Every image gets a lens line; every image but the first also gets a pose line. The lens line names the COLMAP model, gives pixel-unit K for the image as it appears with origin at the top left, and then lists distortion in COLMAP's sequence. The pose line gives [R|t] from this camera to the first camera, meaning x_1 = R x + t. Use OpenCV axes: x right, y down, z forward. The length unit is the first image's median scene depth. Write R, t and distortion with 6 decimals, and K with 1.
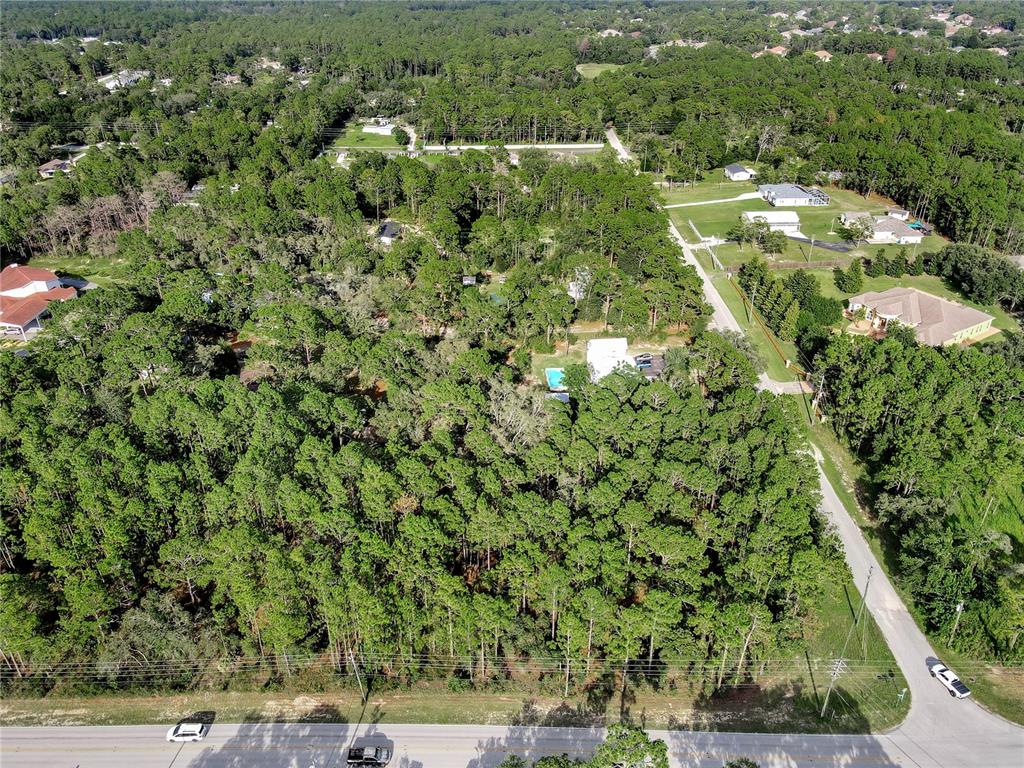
lens RADIAL K [[750.7, 0, 512.0], [0, 750.7, 384.0], [0, 0, 1]] dist [0.011116, 0.008300]
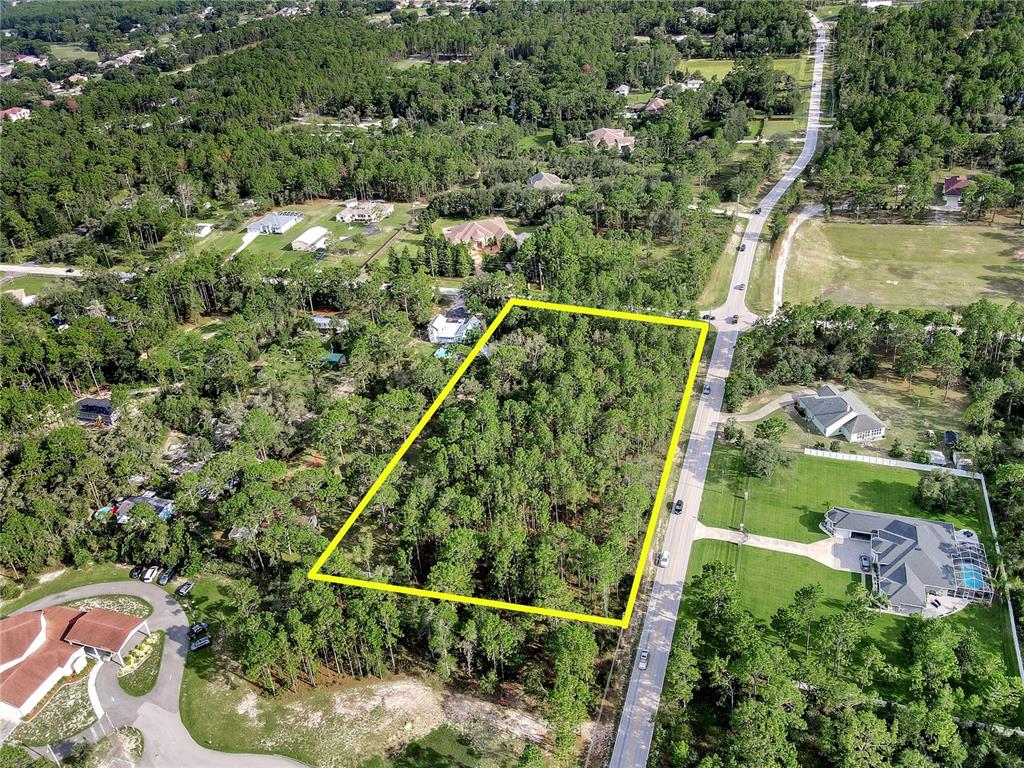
lens RADIAL K [[695.4, 0, 550.2], [0, 695.4, 491.8], [0, 0, 1]] dist [0.000329, 0.008696]
pose [[0.292960, -0.645581, 0.705266, -1.824364], [0.536616, 0.721519, 0.437554, -0.536915], [-0.791339, 0.250271, 0.557806, 0.213300]]
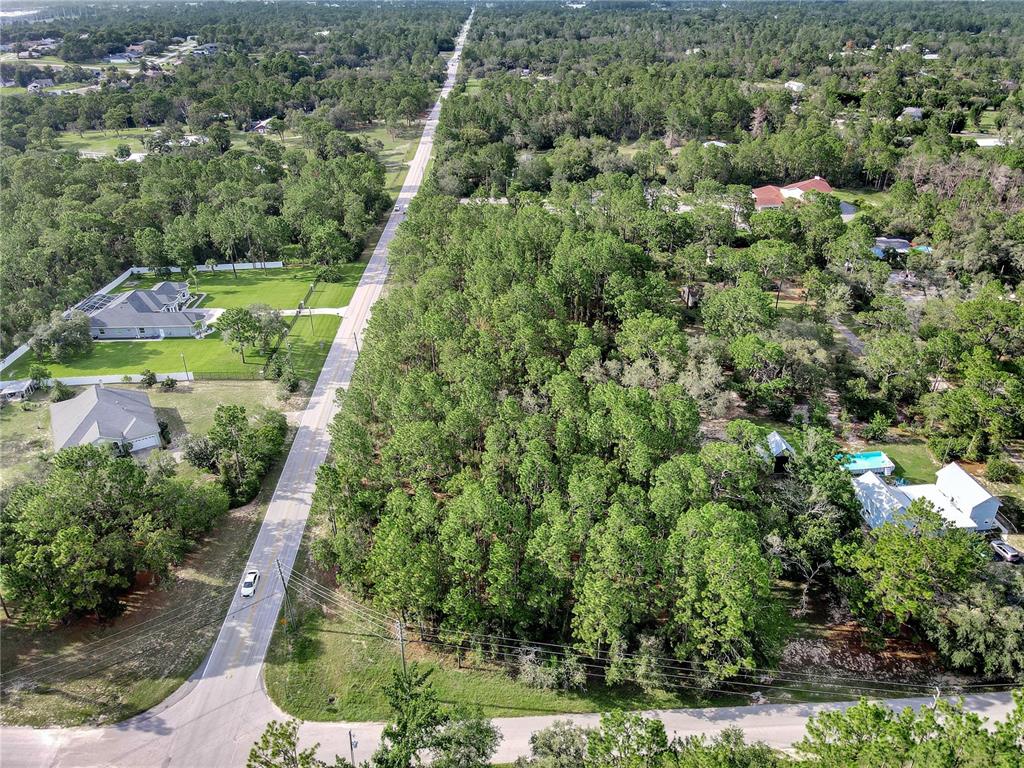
lens RADIAL K [[758.7, 0, 508.0], [0, 758.7, 383.6], [0, 0, 1]] dist [0.013191, 0.005251]
pose [[0.021357, 0.481781, -0.876032, 1.123882], [-0.490021, 0.768809, 0.410867, -0.337322], [0.871449, 0.420499, 0.252502, 0.861882]]
